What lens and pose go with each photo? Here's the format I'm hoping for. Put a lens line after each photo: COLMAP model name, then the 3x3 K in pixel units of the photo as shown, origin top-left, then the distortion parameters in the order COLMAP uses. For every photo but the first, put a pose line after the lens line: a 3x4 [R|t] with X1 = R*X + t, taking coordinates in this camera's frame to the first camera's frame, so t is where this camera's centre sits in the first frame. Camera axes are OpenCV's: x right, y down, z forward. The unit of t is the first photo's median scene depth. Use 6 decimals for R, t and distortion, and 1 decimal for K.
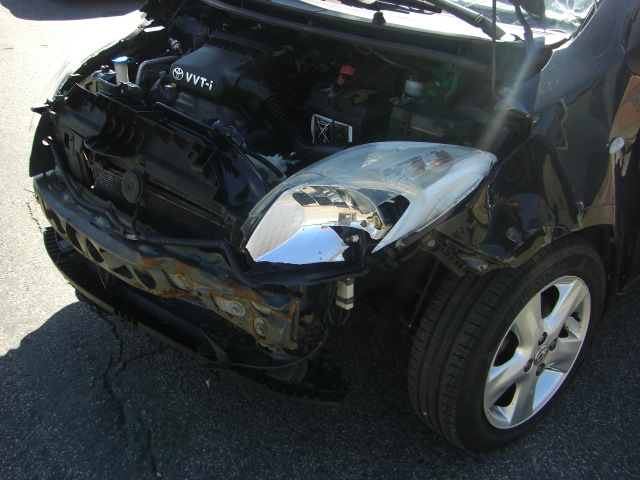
lens RADIAL K [[736.8, 0, 320.0], [0, 736.8, 240.0], [0, 0, 1]] dist [-0.212276, 0.198182]
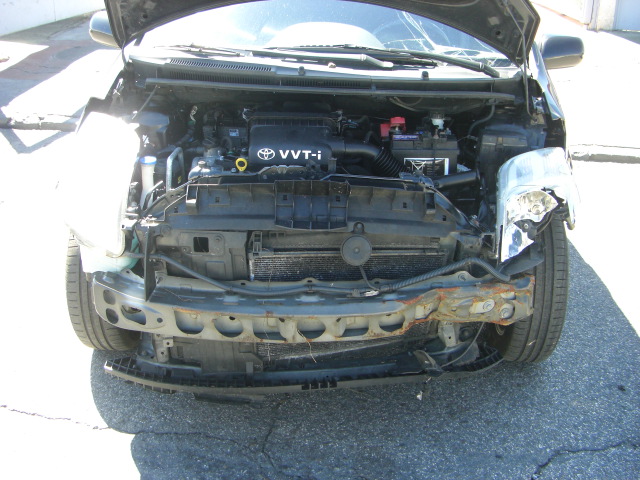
lens RADIAL K [[736.8, 0, 320.0], [0, 736.8, 240.0], [0, 0, 1]] dist [-0.212276, 0.198182]
pose [[0.678335, -0.287345, 0.676236, -1.044474], [0.335389, 0.939972, 0.062981, -0.176817], [-0.653740, 0.184080, 0.733988, 0.213533]]
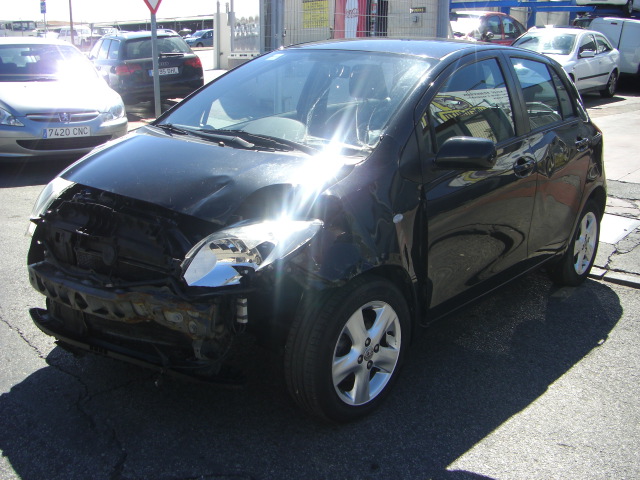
lens RADIAL K [[736.8, 0, 320.0], [0, 736.8, 240.0], [0, 0, 1]] dist [-0.212276, 0.198182]
pose [[0.988997, -0.032701, 0.144275, -0.024506], [0.066232, 0.969935, -0.234180, 0.305034], [-0.132279, 0.241159, 0.961428, -0.632505]]
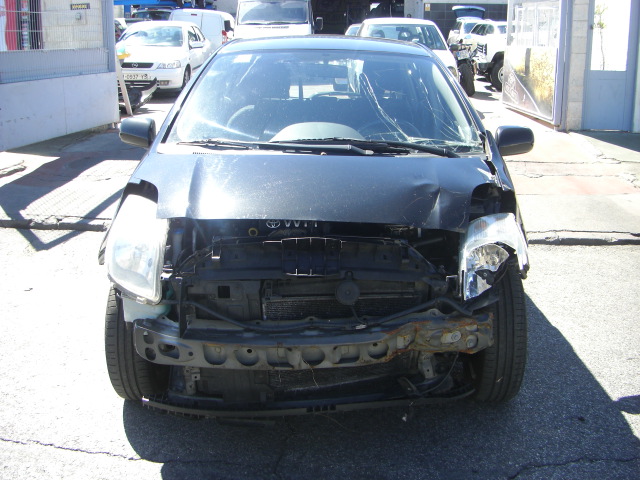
lens RADIAL K [[736.8, 0, 320.0], [0, 736.8, 240.0], [0, 0, 1]] dist [-0.212276, 0.198182]
pose [[0.665235, -0.198730, 0.719701, -1.283301], [0.360742, 0.929500, -0.076780, -0.078358], [-0.653703, 0.310703, 0.690026, 0.033132]]
